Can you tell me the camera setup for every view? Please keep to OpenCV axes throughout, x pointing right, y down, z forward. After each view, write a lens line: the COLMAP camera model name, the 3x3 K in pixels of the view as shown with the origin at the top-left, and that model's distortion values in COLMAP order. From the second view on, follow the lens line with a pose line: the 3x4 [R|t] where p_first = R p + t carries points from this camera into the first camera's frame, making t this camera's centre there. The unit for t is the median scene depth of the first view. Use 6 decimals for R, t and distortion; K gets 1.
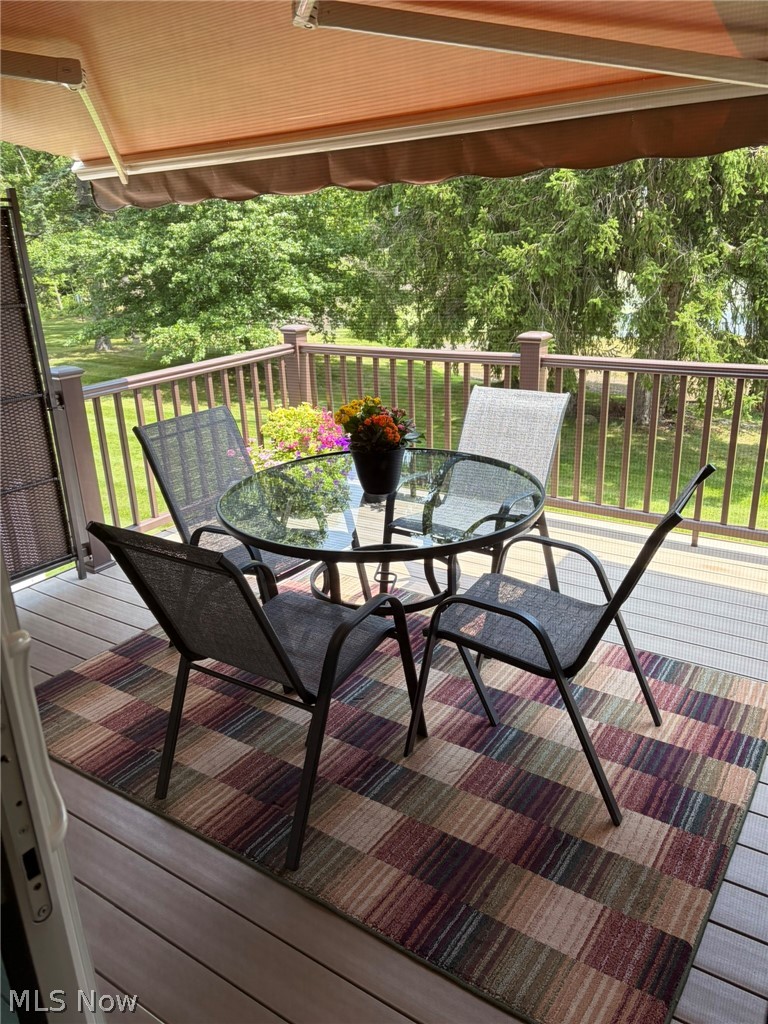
lens RADIAL K [[770.2, 0, 372.8], [0, 770.2, 512.8], [0, 0, 1]] dist [0.053330, -0.058108]
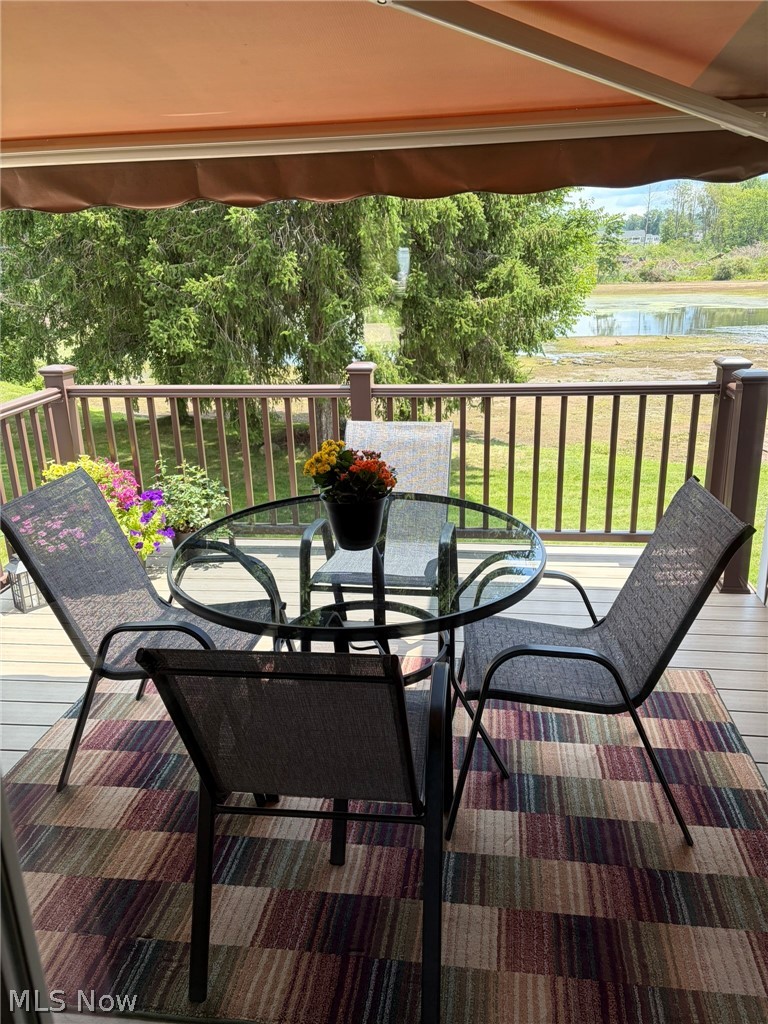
lens RADIAL K [[770.2, 0, 381.5], [0, 770.2, 517.5], [0, 0, 1]] dist [0.053330, -0.058108]
pose [[0.892297, -0.129237, 0.432555, -0.075945], [0.143758, 0.989612, -0.000879, -0.012587], [-0.427948, 0.062968, 0.901607, 0.044434]]
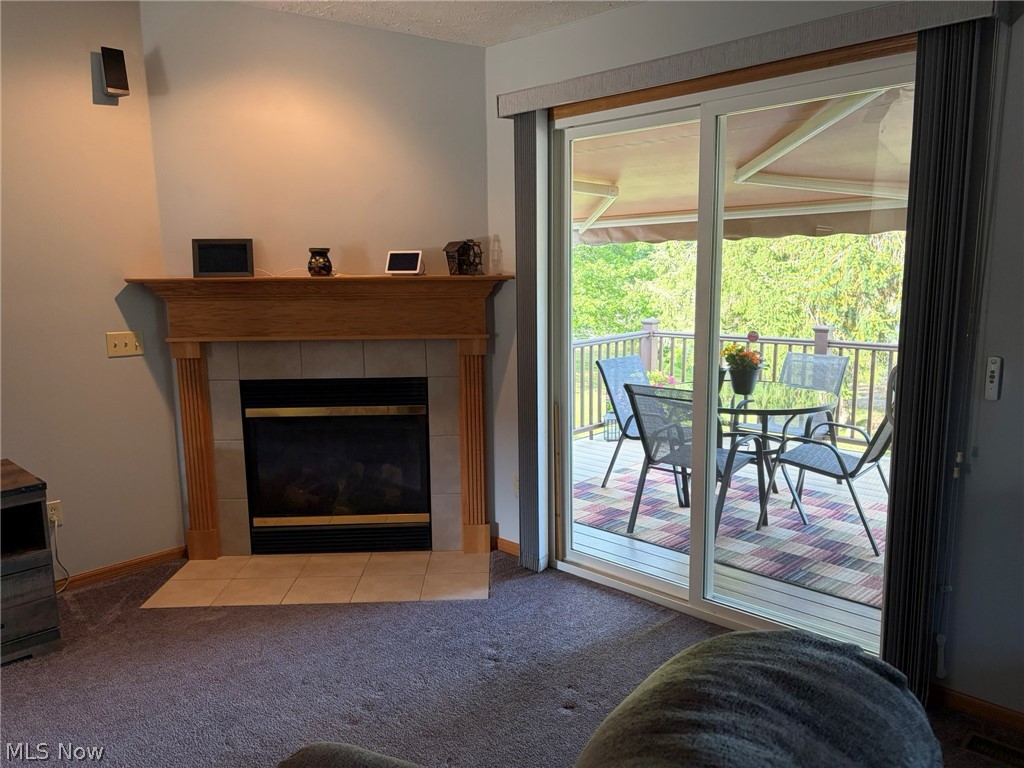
lens RADIAL K [[770.2, 0, 503.5], [0, 770.2, 387.9], [0, 0, 1]] dist [0.053330, -0.058108]
pose [[0.985224, 0.054553, -0.162349, -0.058286], [-0.082382, 0.982001, -0.169966, 0.072582], [0.150154, 0.180829, 0.971985, -0.205484]]
